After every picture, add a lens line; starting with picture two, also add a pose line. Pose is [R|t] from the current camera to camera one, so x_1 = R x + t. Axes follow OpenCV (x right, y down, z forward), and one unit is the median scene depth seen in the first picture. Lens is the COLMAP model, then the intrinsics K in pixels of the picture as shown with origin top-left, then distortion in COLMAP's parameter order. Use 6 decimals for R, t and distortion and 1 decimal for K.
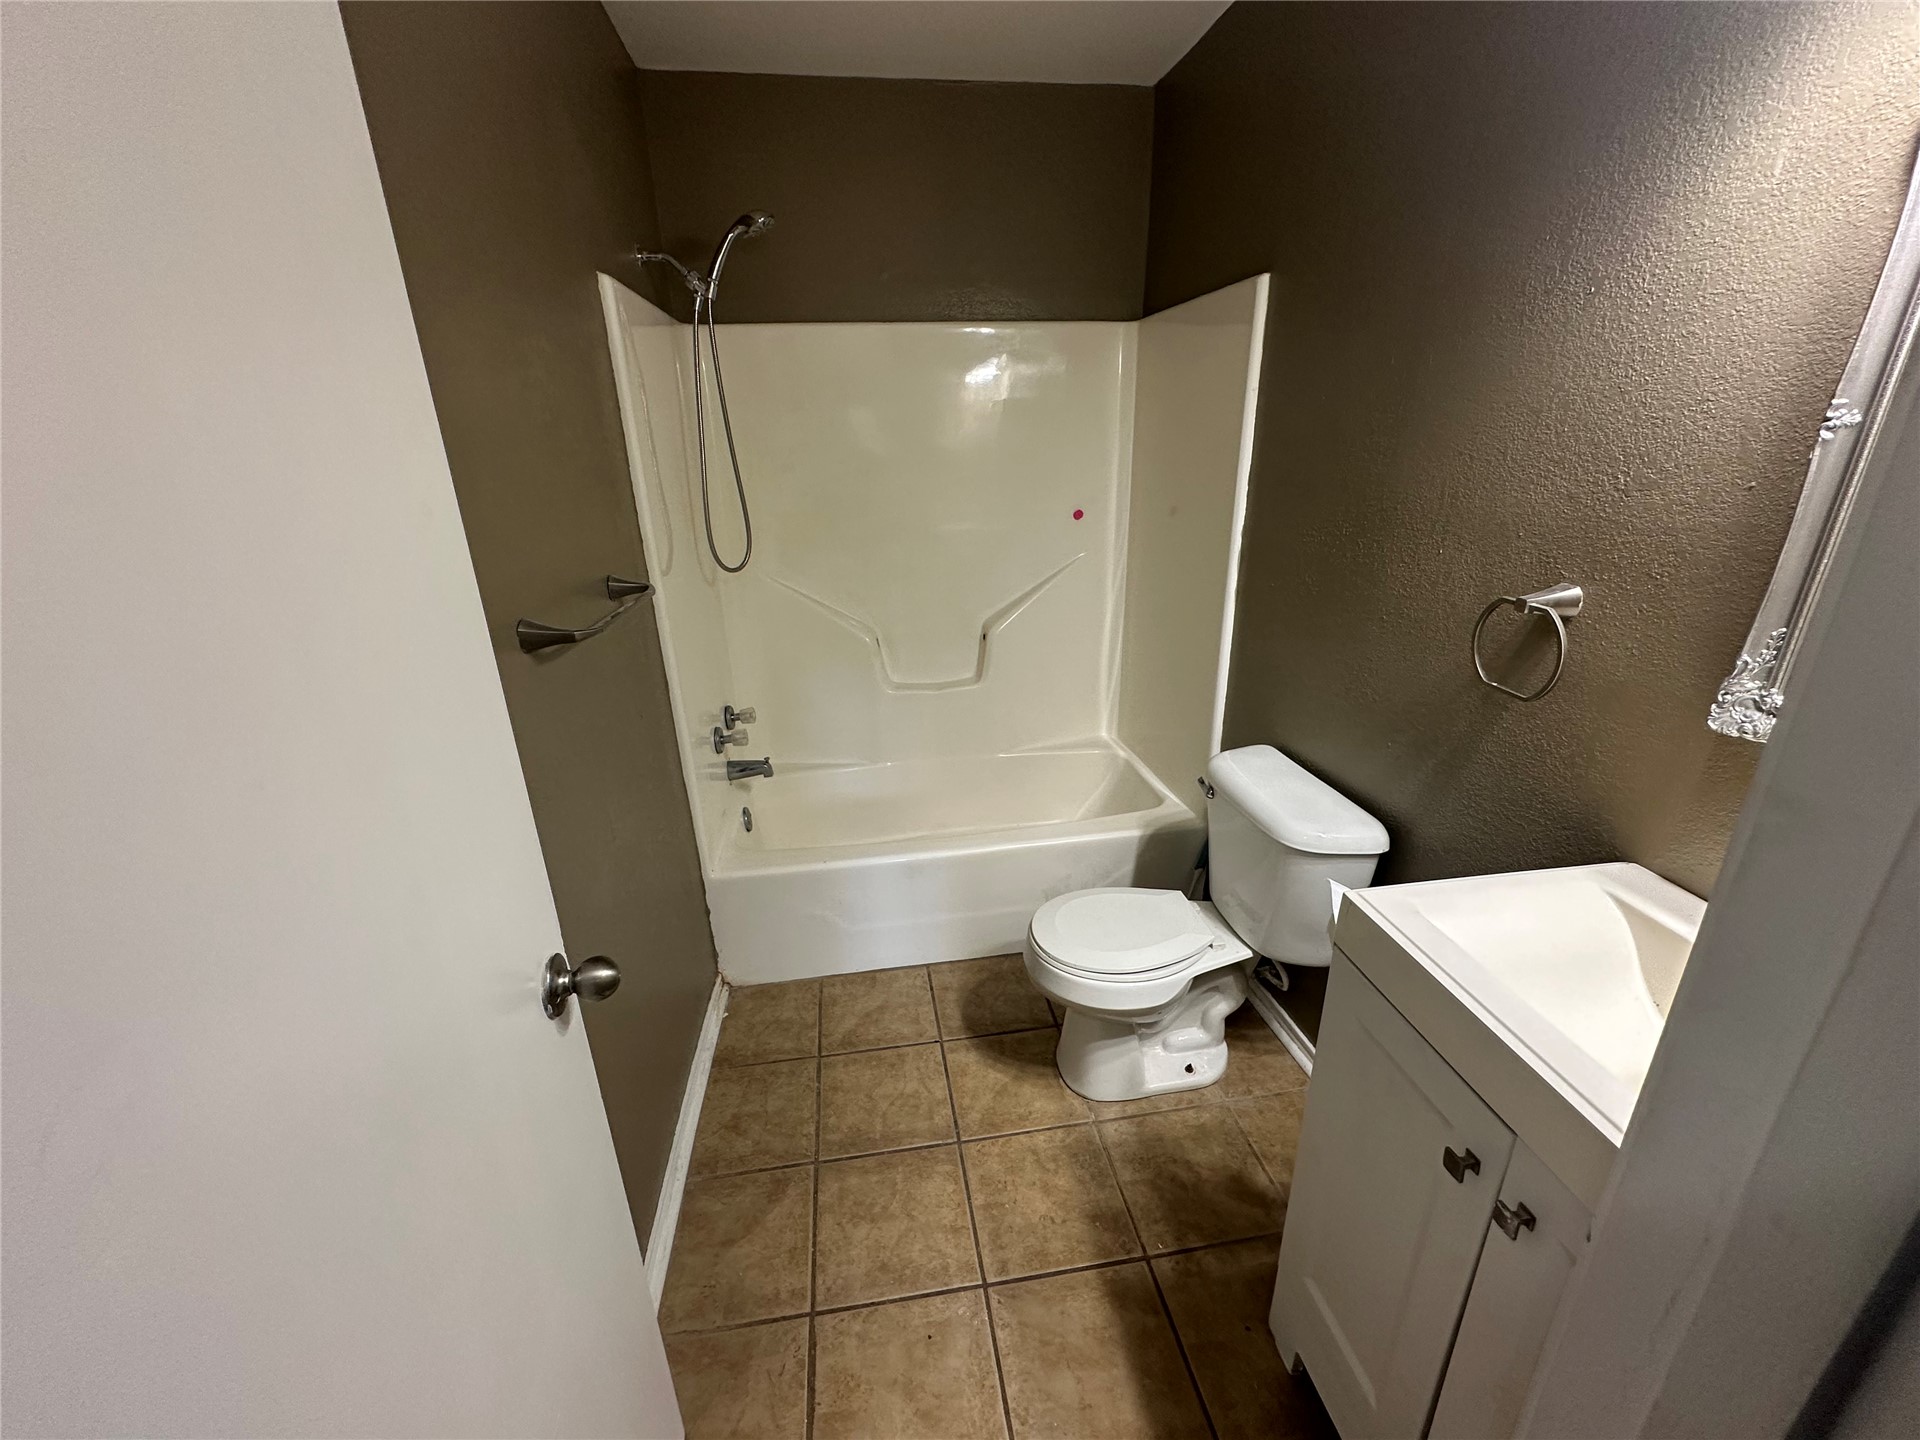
lens RADIAL K [[774.2, 0, 955.3], [0, 774.2, 722.2], [0, 0, 1]] dist [-0.003442, 0.000566]
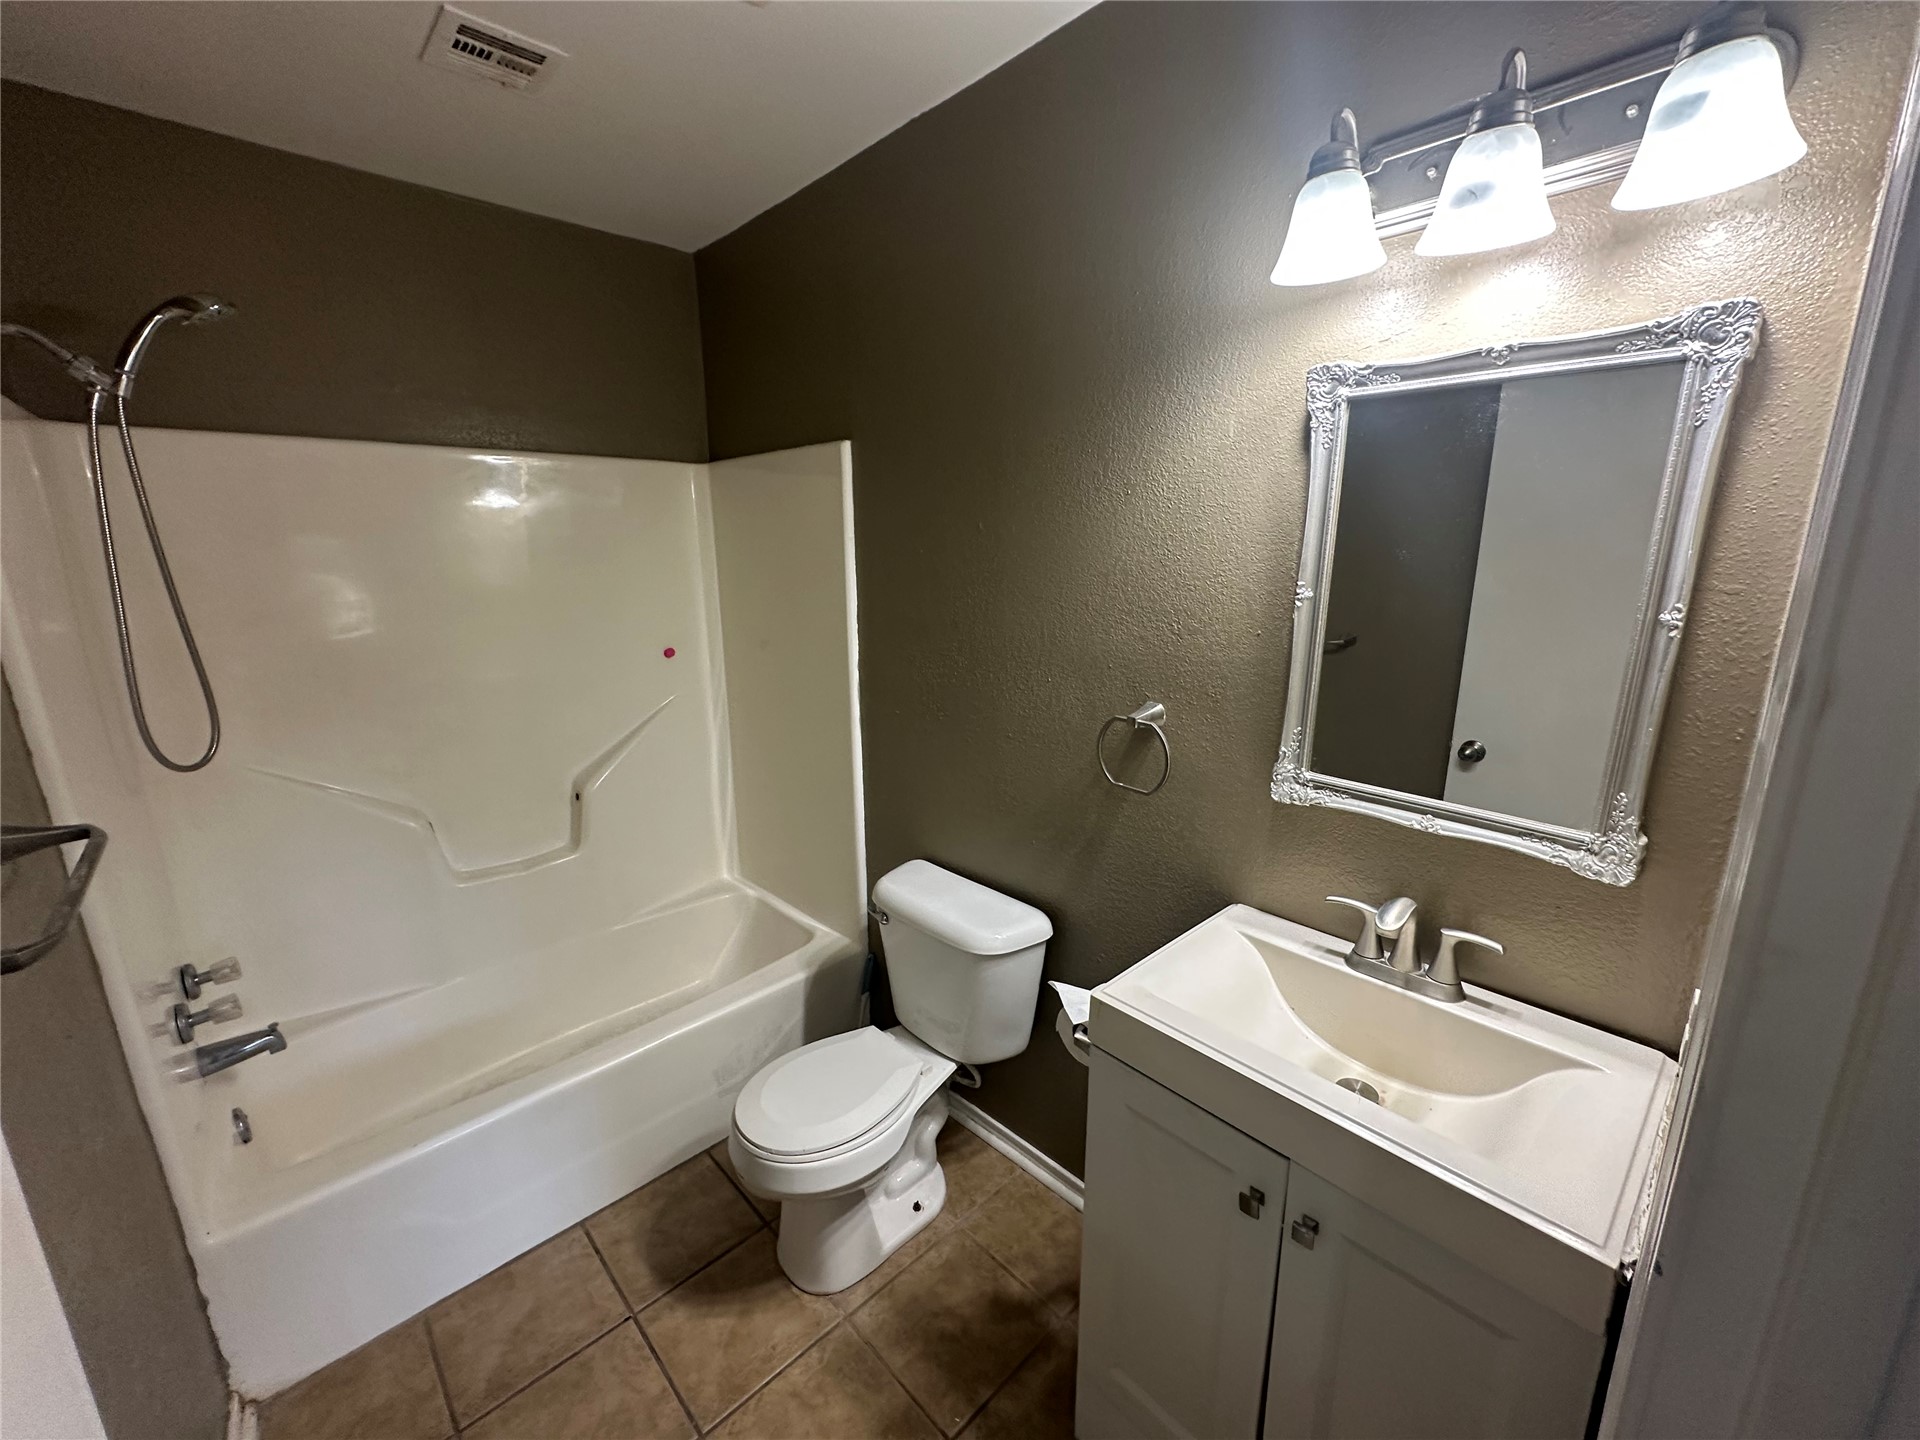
lens RADIAL K [[774.2, 0, 967.7], [0, 774.2, 719.6], [0, 0, 1]] dist [-0.003442, 0.000566]
pose [[0.814740, -0.111227, 0.569058, -0.126102], [0.189443, 0.978631, -0.079950, -0.060626], [-0.548006, 0.172943, 0.818401, 0.057932]]
